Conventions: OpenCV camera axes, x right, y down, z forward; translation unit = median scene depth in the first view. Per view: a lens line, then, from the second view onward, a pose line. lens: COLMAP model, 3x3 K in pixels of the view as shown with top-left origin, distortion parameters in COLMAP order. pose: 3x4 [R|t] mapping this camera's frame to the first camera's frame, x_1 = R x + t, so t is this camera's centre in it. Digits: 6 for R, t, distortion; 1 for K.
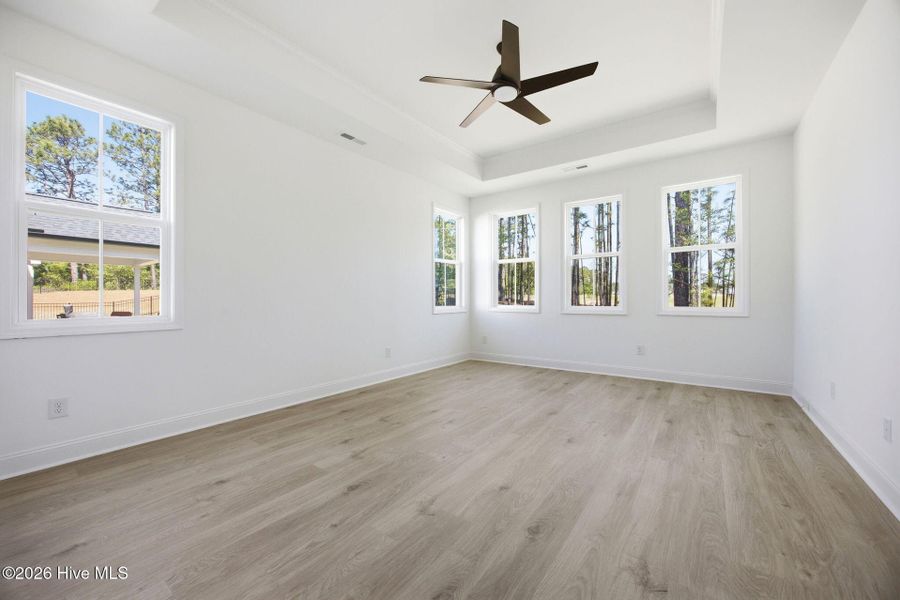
lens RADIAL K [[350.9, 0, 455.0], [0, 350.9, 298.4], [0, 0, 1]] dist [-0.015504, 0.000196]
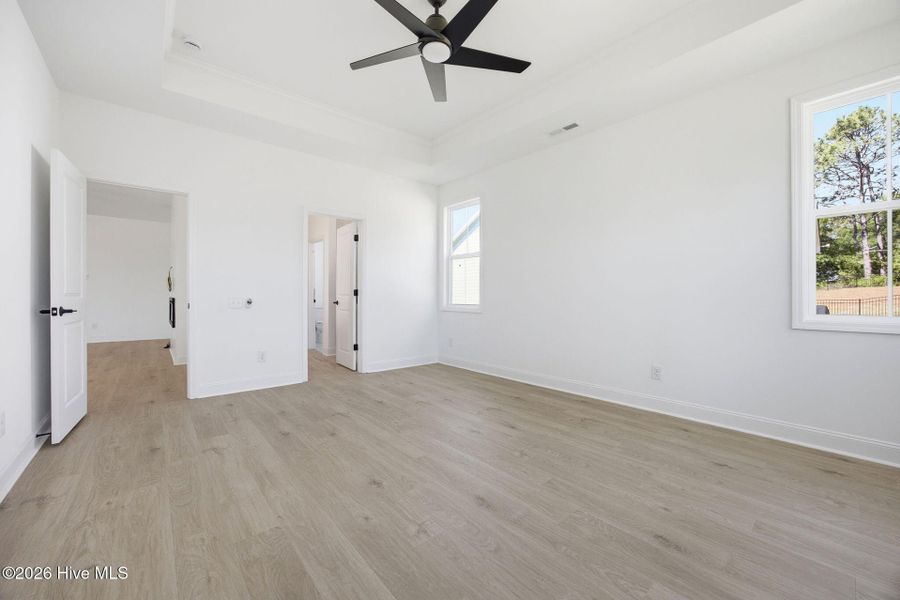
lens RADIAL K [[350.9, 0, 454.8], [0, 350.9, 299.5], [0, 0, 1]] dist [-0.015504, 0.000196]
pose [[-0.234381, 0.008793, -0.972105, 1.010067], [0.004493, 0.999958, 0.007962, -0.002171], [0.972134, -0.002502, -0.234411, 1.322010]]
